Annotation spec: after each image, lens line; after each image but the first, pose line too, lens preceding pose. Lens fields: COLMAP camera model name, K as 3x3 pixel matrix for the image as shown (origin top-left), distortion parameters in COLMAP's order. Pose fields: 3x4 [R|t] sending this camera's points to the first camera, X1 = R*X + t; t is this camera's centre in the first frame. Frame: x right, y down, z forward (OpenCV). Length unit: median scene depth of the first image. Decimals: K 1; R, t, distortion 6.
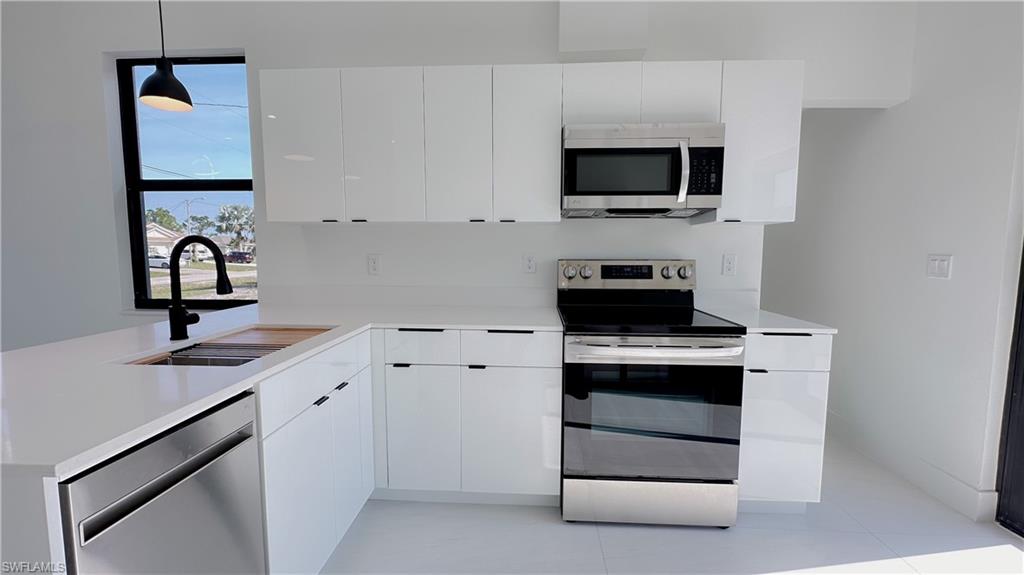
lens RADIAL K [[415.8, 0, 512.0], [0, 415.8, 287.5], [0, 0, 1]] dist [-0.001047, -0.000073]
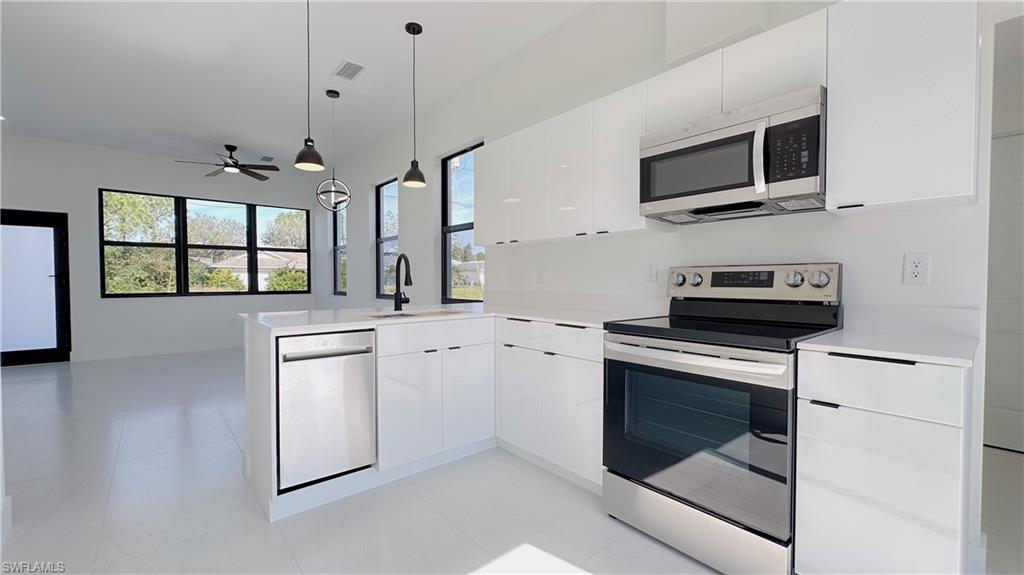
lens RADIAL K [[420.0, 0, 512.0], [0, 420.0, 287.5], [0, 0, 1]] dist [-0.001543, -0.000066]
pose [[0.689608, 0.011074, -0.724098, 0.655297], [-0.061099, 0.997208, -0.042938, 0.052857], [0.721601, 0.073852, 0.688359, 0.059147]]
